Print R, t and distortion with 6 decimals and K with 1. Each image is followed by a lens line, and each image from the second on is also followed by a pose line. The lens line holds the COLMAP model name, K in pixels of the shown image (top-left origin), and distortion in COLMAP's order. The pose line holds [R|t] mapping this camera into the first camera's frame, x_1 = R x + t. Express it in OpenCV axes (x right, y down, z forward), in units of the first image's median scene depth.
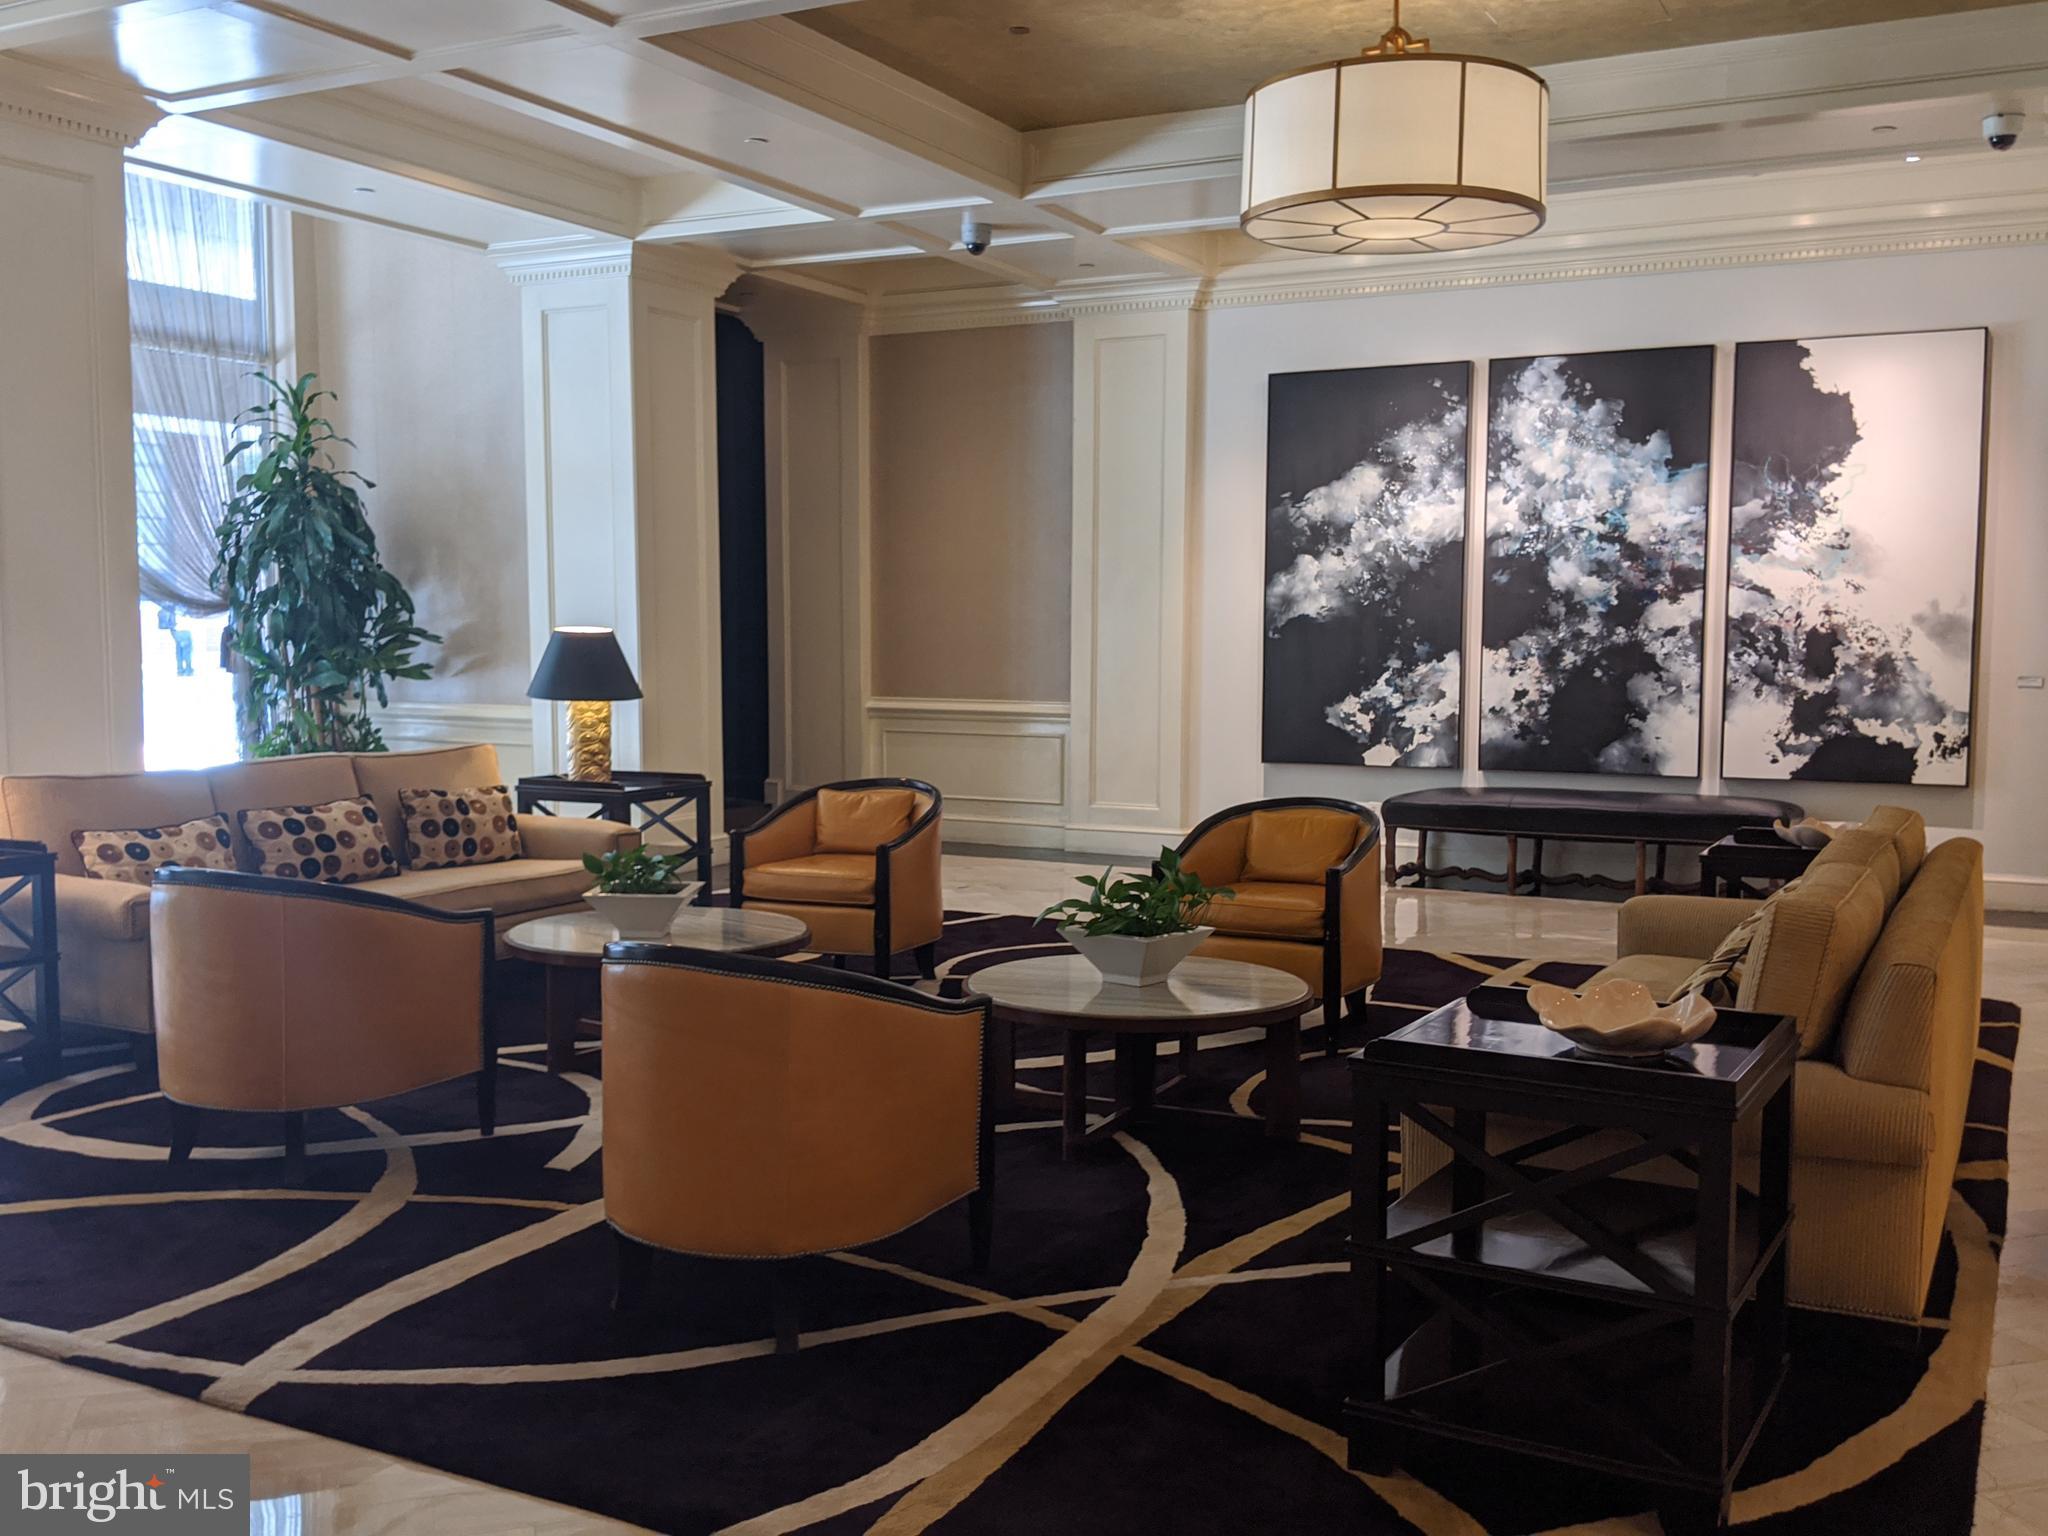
lens RADIAL K [[1885.5, 0, 1002.8], [0, 1885.5, 815.3], [0, 0, 1]] dist [-0.006105, 0.000000]
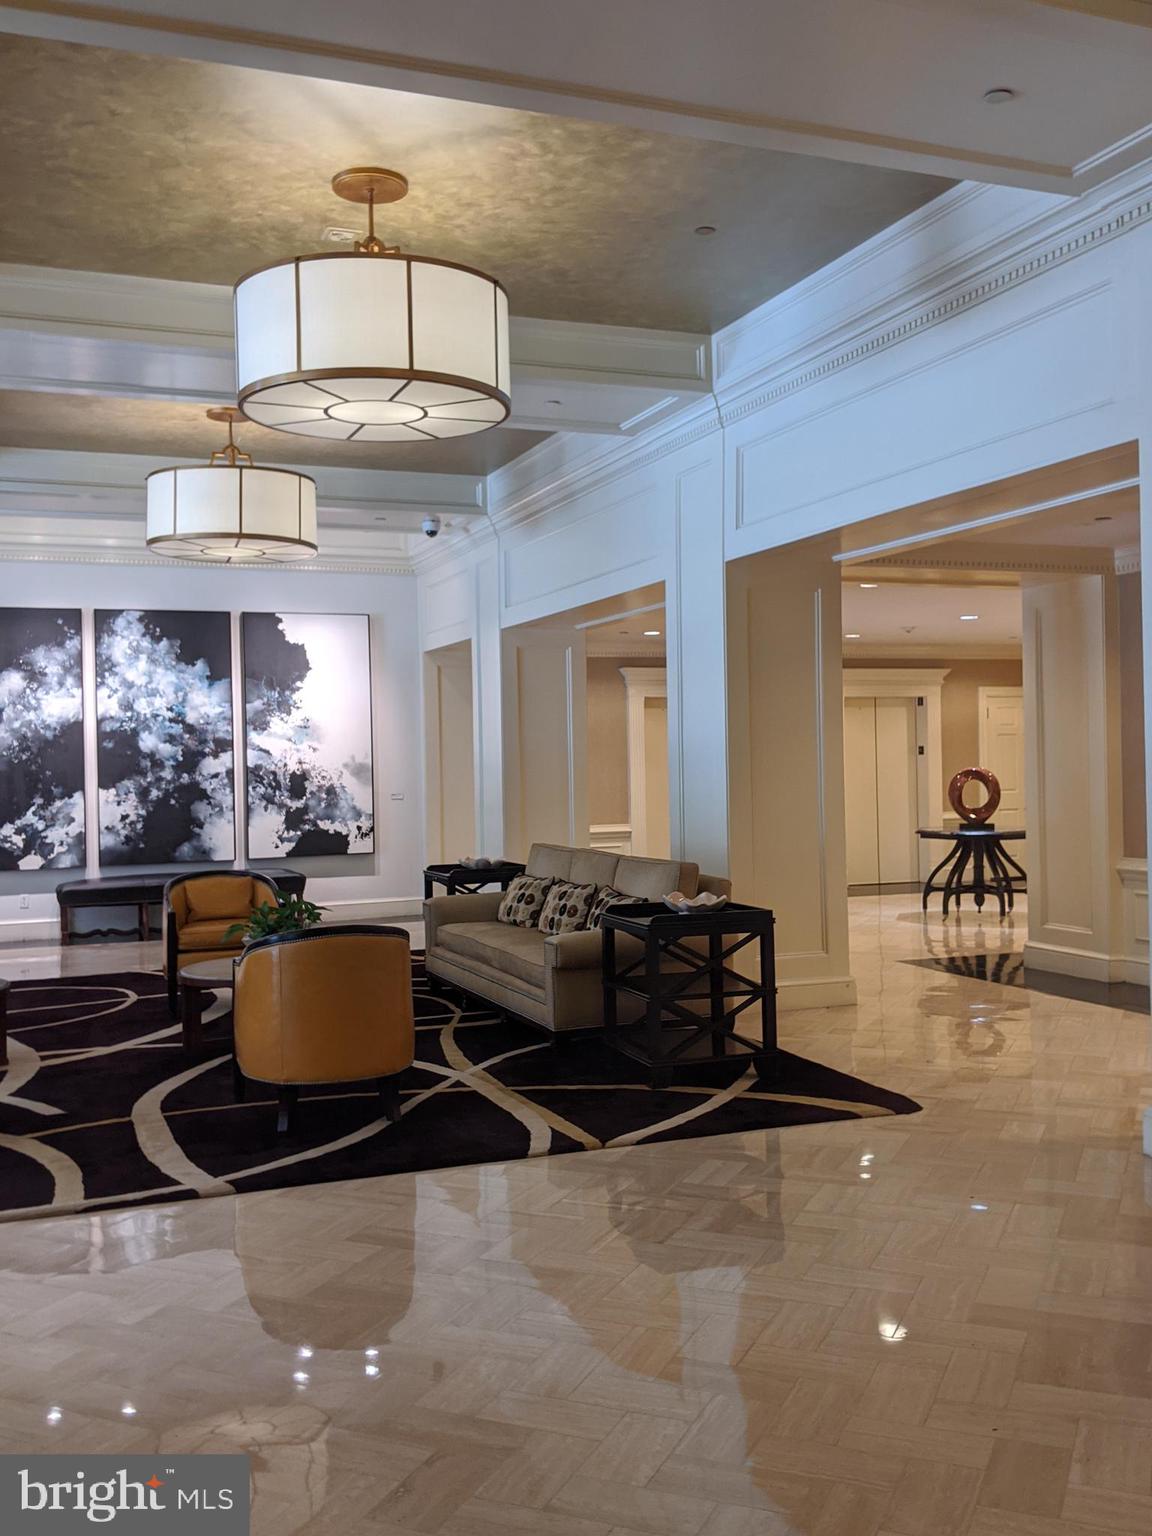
lens RADIAL K [[1414.1, 0, 574.9], [0, 1414.1, 766.5], [0, 0, 1]] dist [-0.006105, 0.000000]
pose [[0.618085, -0.010650, 0.786040, -0.443965], [0.104363, 0.992169, -0.068620, 0.015773], [-0.779153, 0.124446, 0.614356, -0.038215]]
